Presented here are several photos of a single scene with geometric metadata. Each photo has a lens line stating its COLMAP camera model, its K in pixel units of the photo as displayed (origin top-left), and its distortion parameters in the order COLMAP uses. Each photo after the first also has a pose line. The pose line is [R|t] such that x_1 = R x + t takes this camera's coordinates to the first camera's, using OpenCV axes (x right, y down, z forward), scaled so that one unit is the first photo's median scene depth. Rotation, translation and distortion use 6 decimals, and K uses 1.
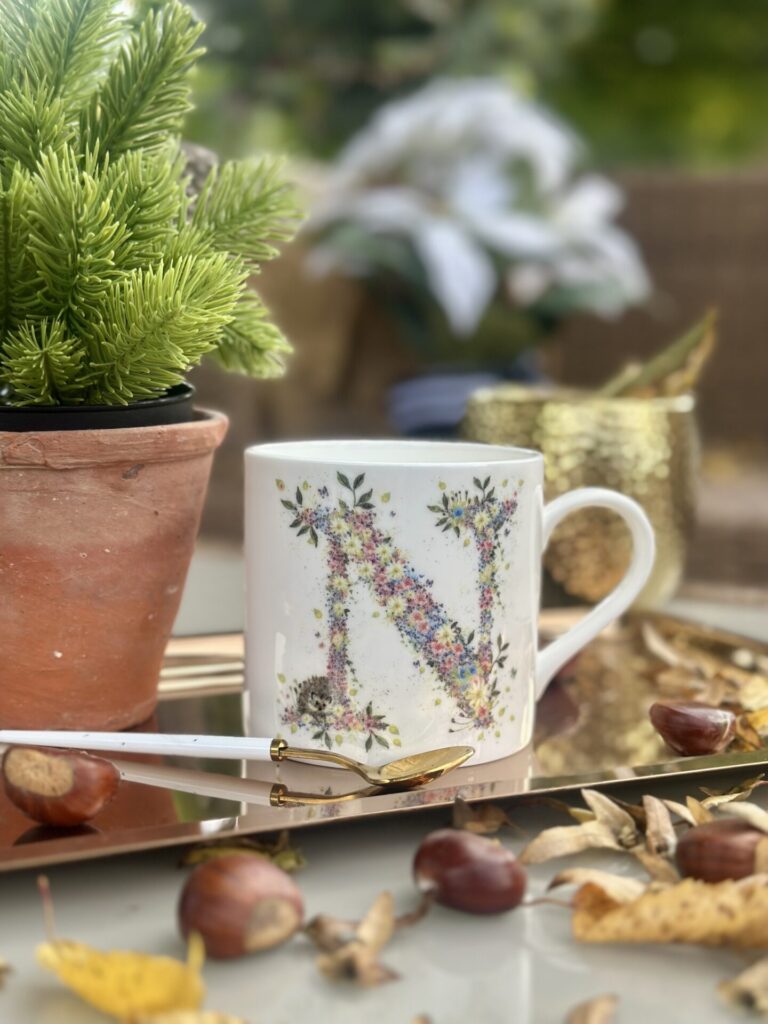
lens RADIAL K [[1383.6, 0, 382.7], [0, 1383.6, 506.7], [0, 0, 1]] dist [0.020898, 0.023671]
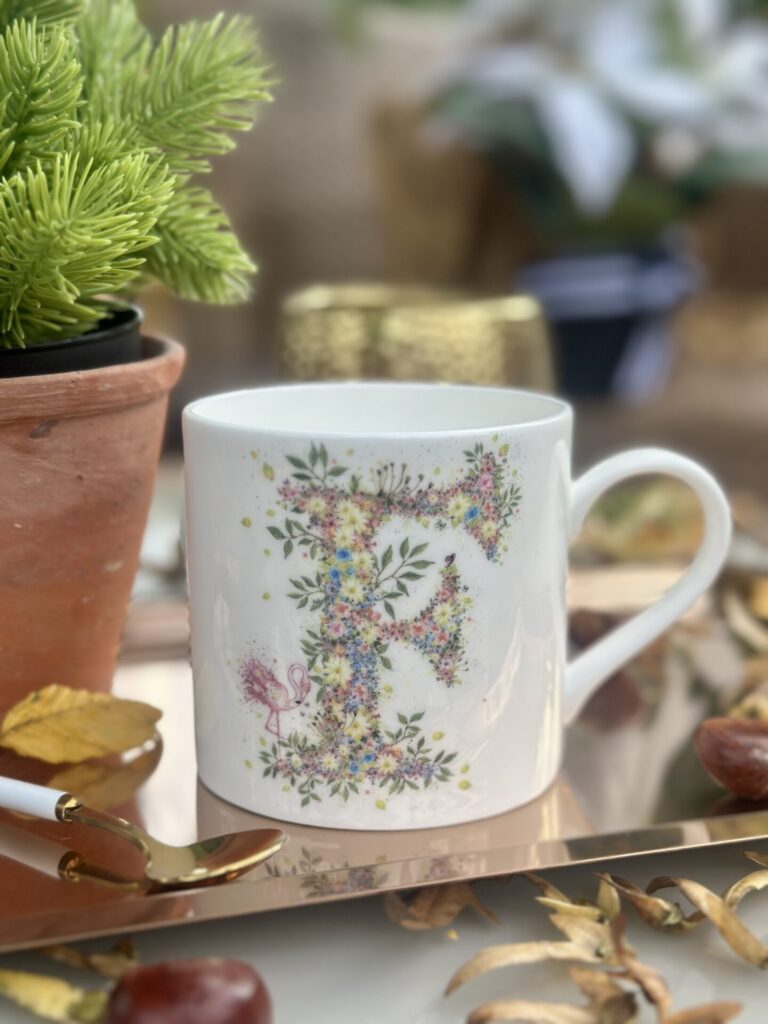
lens RADIAL K [[1443.1, 0, 382.3], [0, 1443.1, 511.2], [0, 0, 1]] dist [0.020043, 0.036881]
pose [[0.993109, 0.008740, -0.116869, 0.112984], [0.001467, 0.996210, 0.086966, -0.050200], [0.117186, -0.086538, 0.989332, 0.186358]]
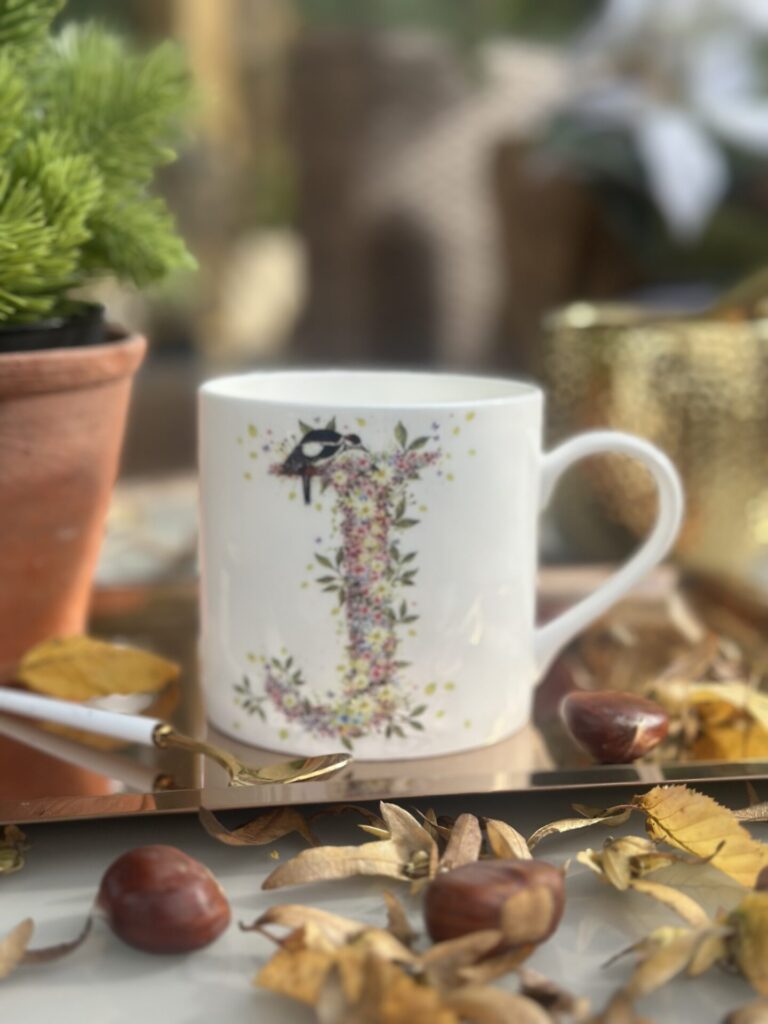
lens RADIAL K [[1419.6, 0, 387.4], [0, 1419.6, 515.7], [0, 0, 1]] dist [0.008247, -0.016503]
pose [[0.973514, 0.039104, -0.225257, 0.282413], [-0.023448, 0.997146, 0.071762, -0.025727], [0.227420, -0.064580, 0.971653, 0.149144]]
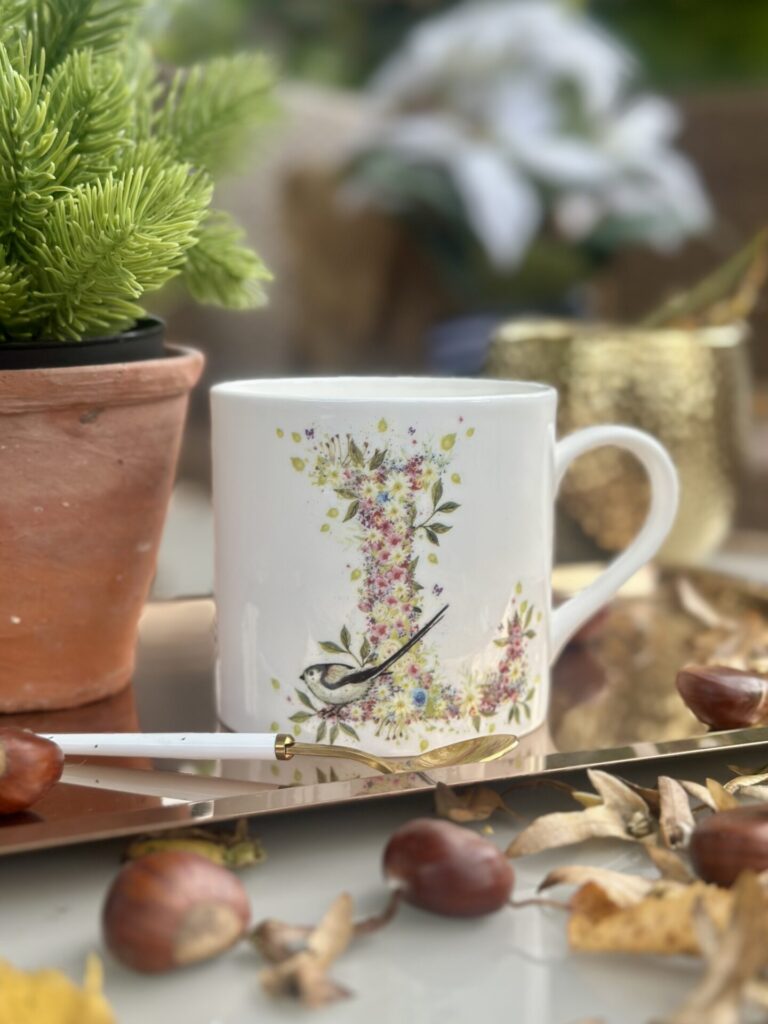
lens RADIAL K [[1443.1, 0, 382.3], [0, 1443.1, 511.2], [0, 0, 1]] dist [0.020043, 0.036881]
pose [[0.999159, -0.009375, -0.039918, 0.043629], [0.010816, 0.999292, 0.036034, 0.004819], [0.039552, -0.036435, 0.998553, 0.073242]]
